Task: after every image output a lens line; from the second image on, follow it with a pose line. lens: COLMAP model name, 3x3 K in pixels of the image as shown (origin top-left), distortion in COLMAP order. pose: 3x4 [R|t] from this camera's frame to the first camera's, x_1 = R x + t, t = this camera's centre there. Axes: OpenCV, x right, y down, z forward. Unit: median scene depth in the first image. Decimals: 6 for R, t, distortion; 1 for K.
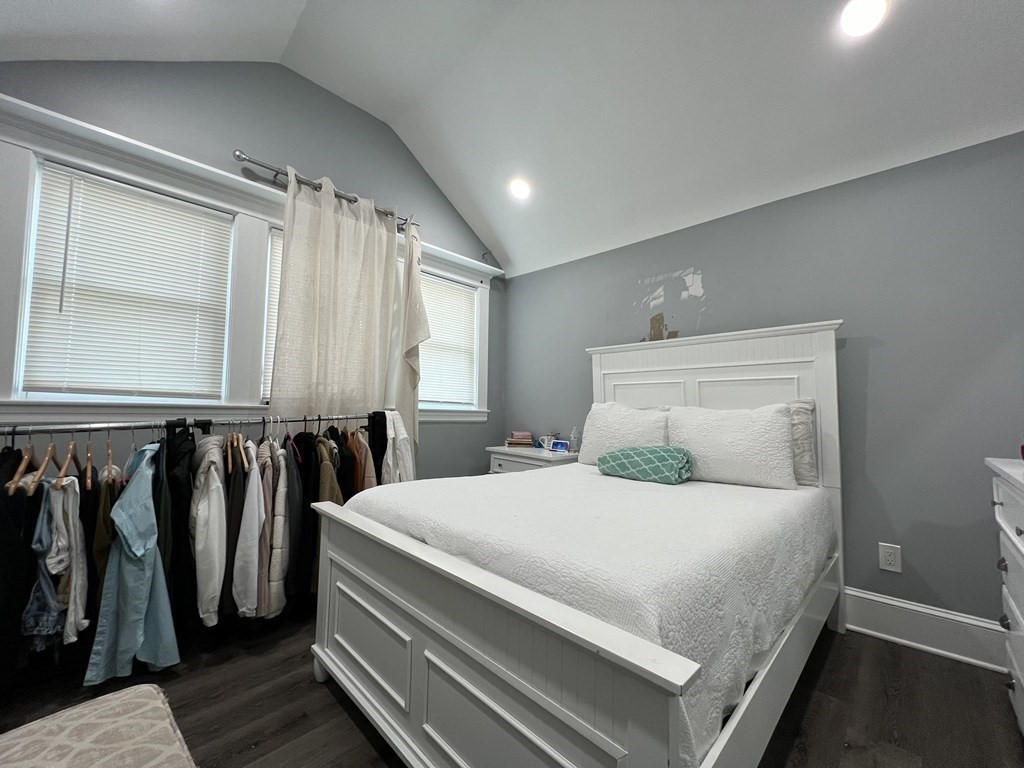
lens RADIAL K [[408.4, 0, 514.8], [0, 408.4, 386.4], [0, 0, 1]] dist [-0.002347, 0.000699]
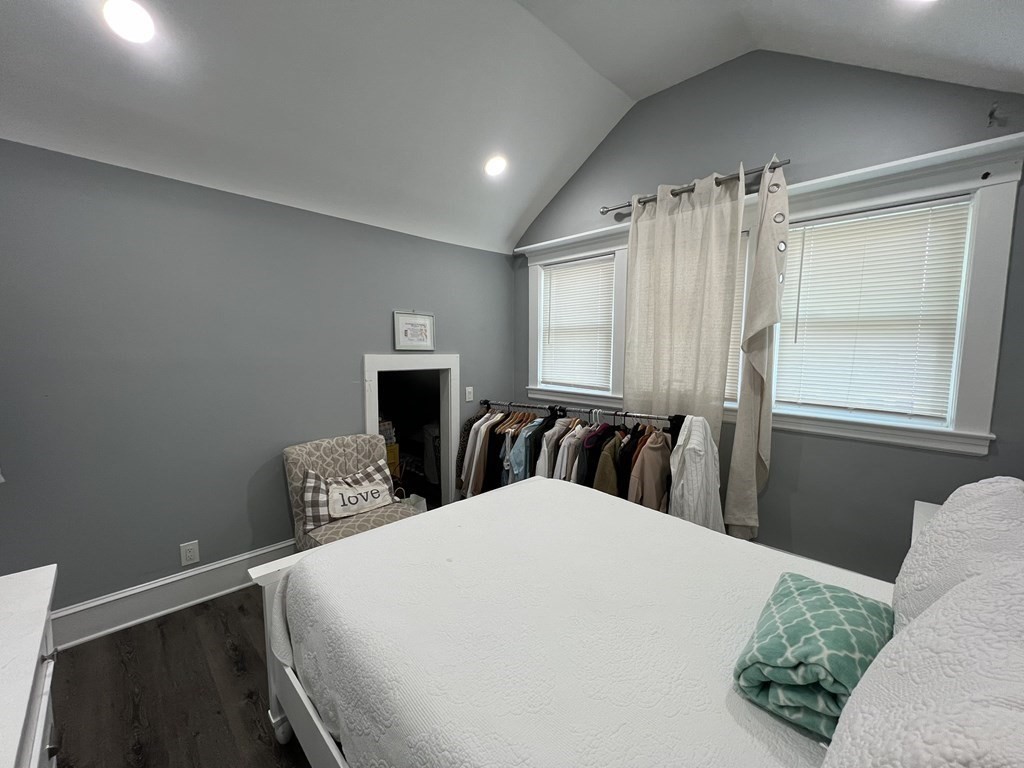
lens RADIAL K [[408.4, 0, 514.8], [0, 408.4, 386.4], [0, 0, 1]] dist [-0.002347, 0.000699]
pose [[-0.005895, 0.084739, -0.996386, 0.628220], [0.055736, 0.994882, 0.084281, -0.110749], [0.998428, -0.055038, -0.010588, 0.618127]]
